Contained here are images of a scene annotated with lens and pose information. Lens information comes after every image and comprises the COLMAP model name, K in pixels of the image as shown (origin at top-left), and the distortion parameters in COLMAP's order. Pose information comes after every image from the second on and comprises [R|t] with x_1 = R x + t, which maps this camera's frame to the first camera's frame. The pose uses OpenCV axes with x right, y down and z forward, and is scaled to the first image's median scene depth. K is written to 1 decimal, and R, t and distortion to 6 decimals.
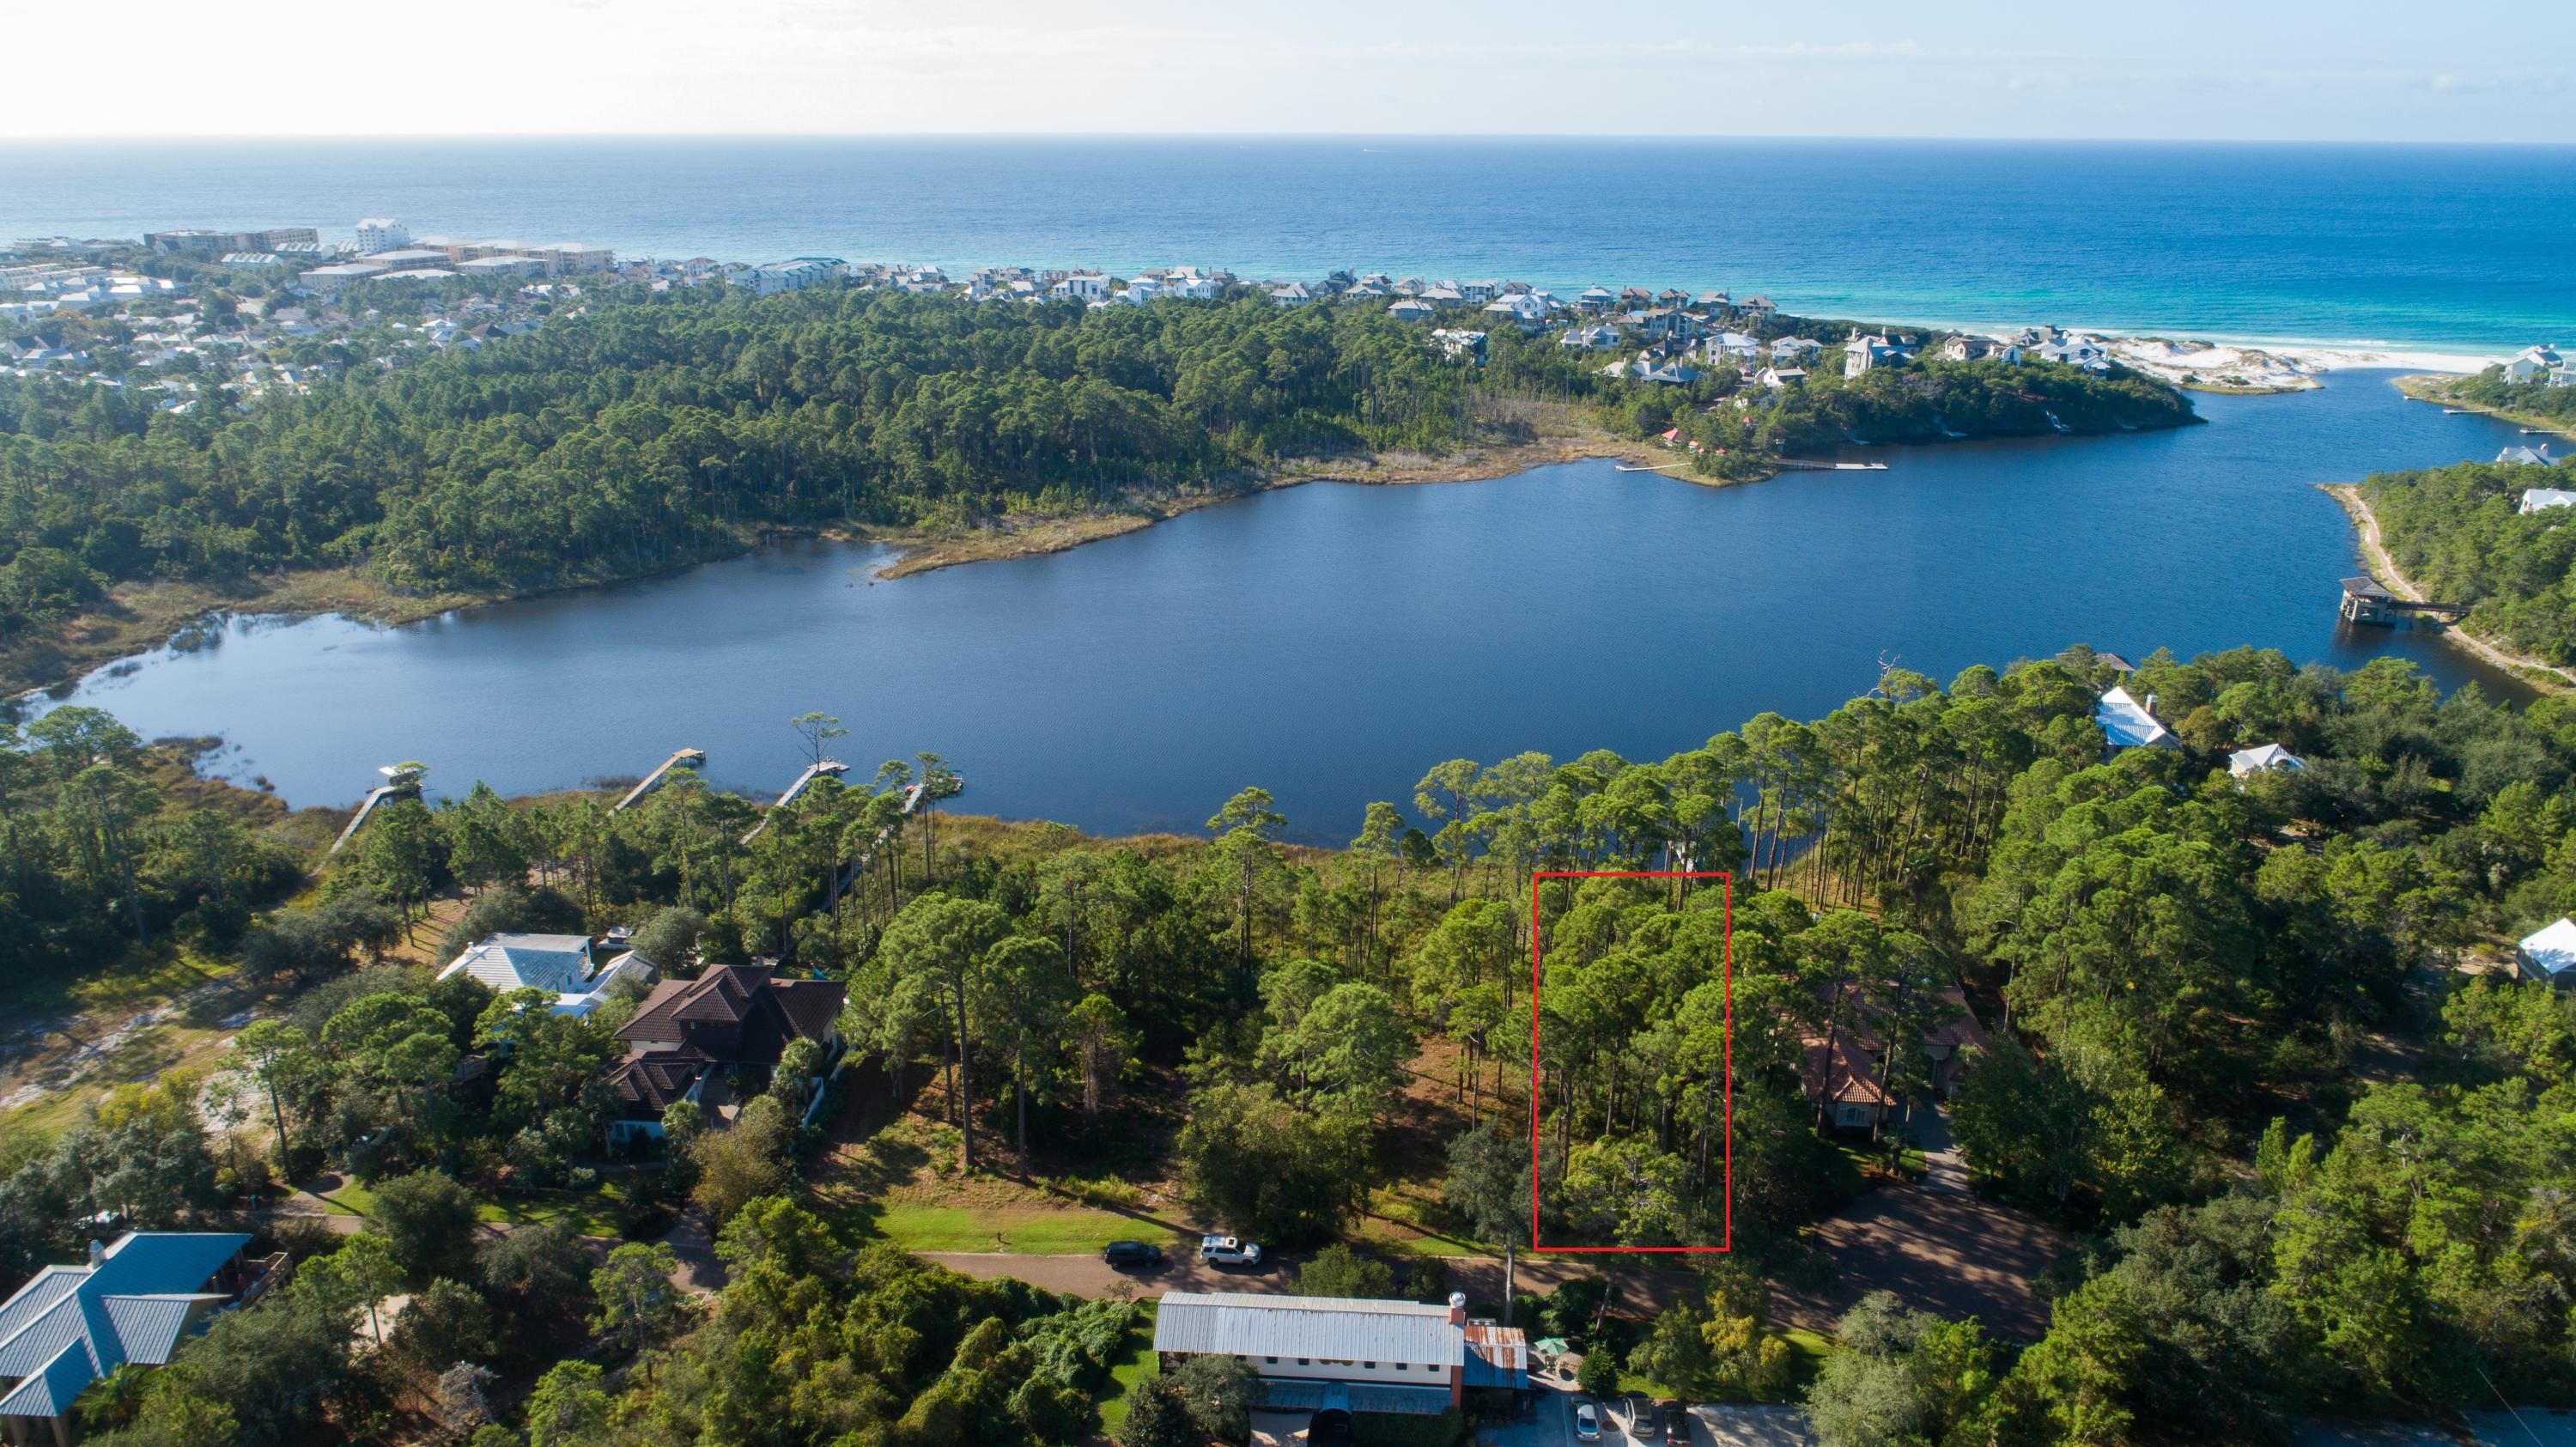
lens RADIAL K [[1745.7, 0, 1288.0], [0, 1745.7, 723.5], [0, 0, 1]] dist [-0.008472, 0.003685]
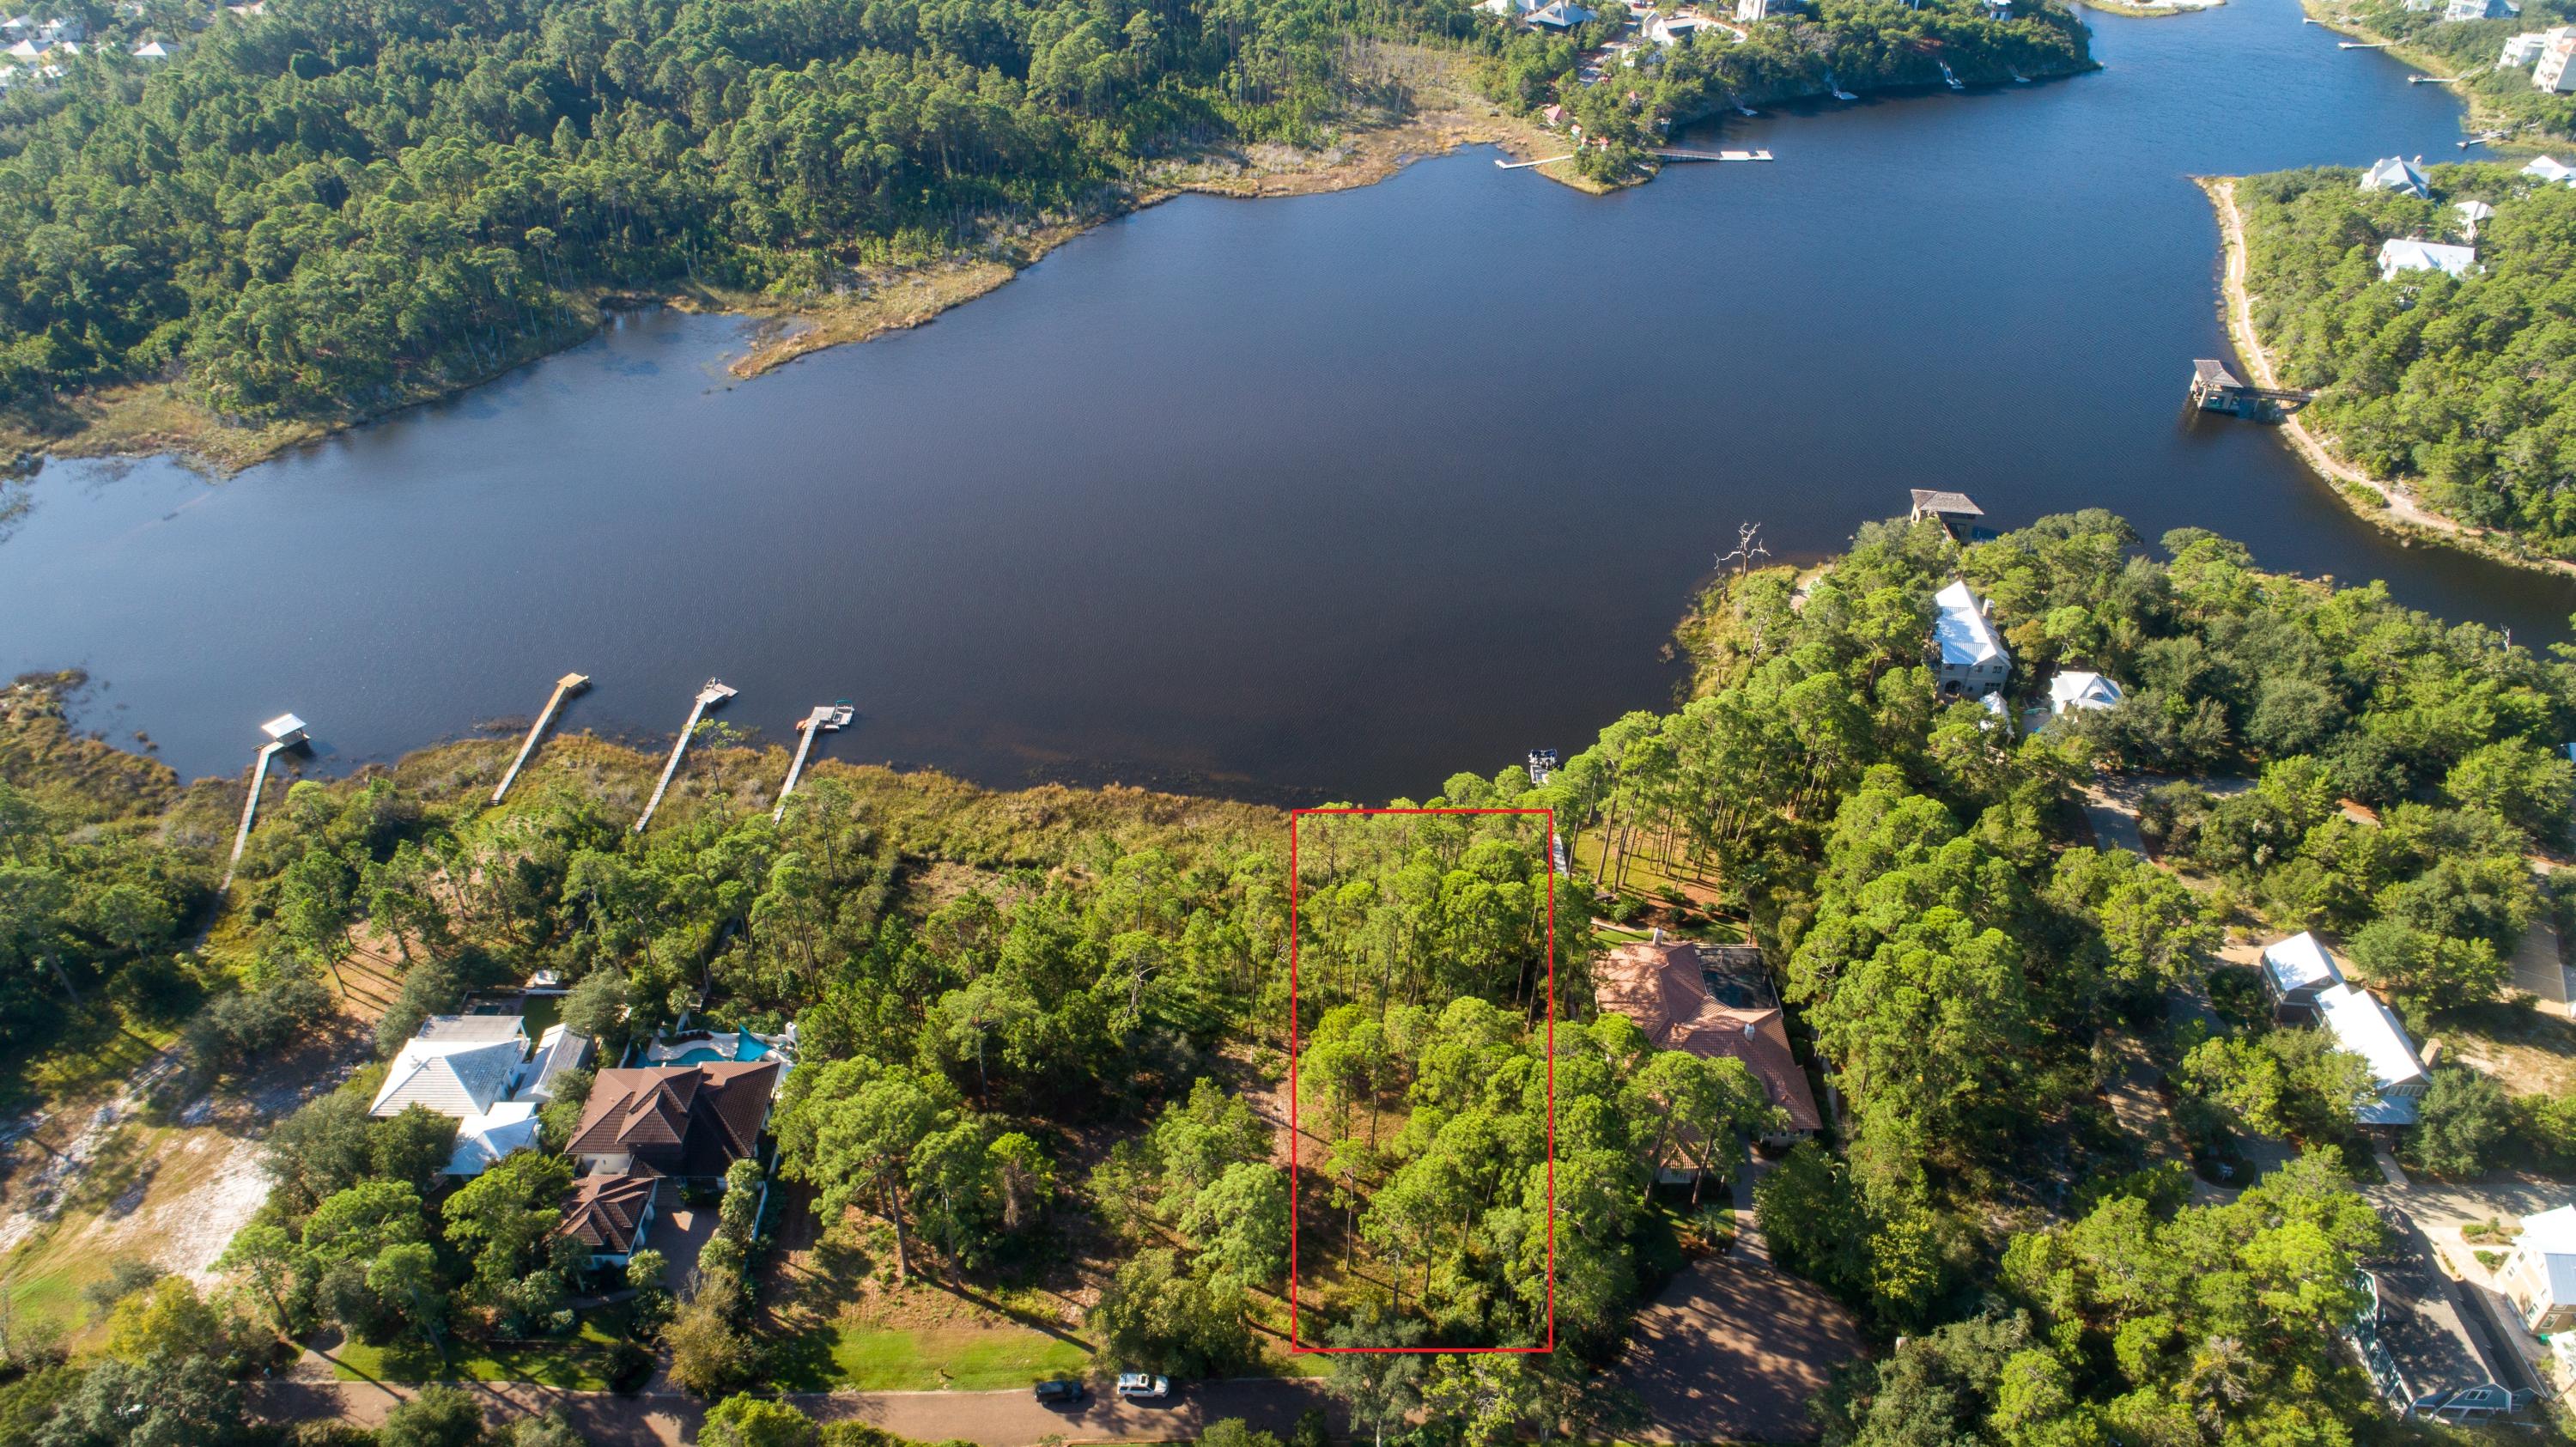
lens RADIAL K [[1745.7, 0, 1288.0], [0, 1745.7, 723.5], [0, 0, 1]] dist [-0.008472, 0.003685]
pose [[0.997343, -0.037360, 0.062534, 0.002975], [0.017380, 0.955710, 0.293796, -0.191799], [-0.070740, -0.291929, 0.953820, 0.001991]]
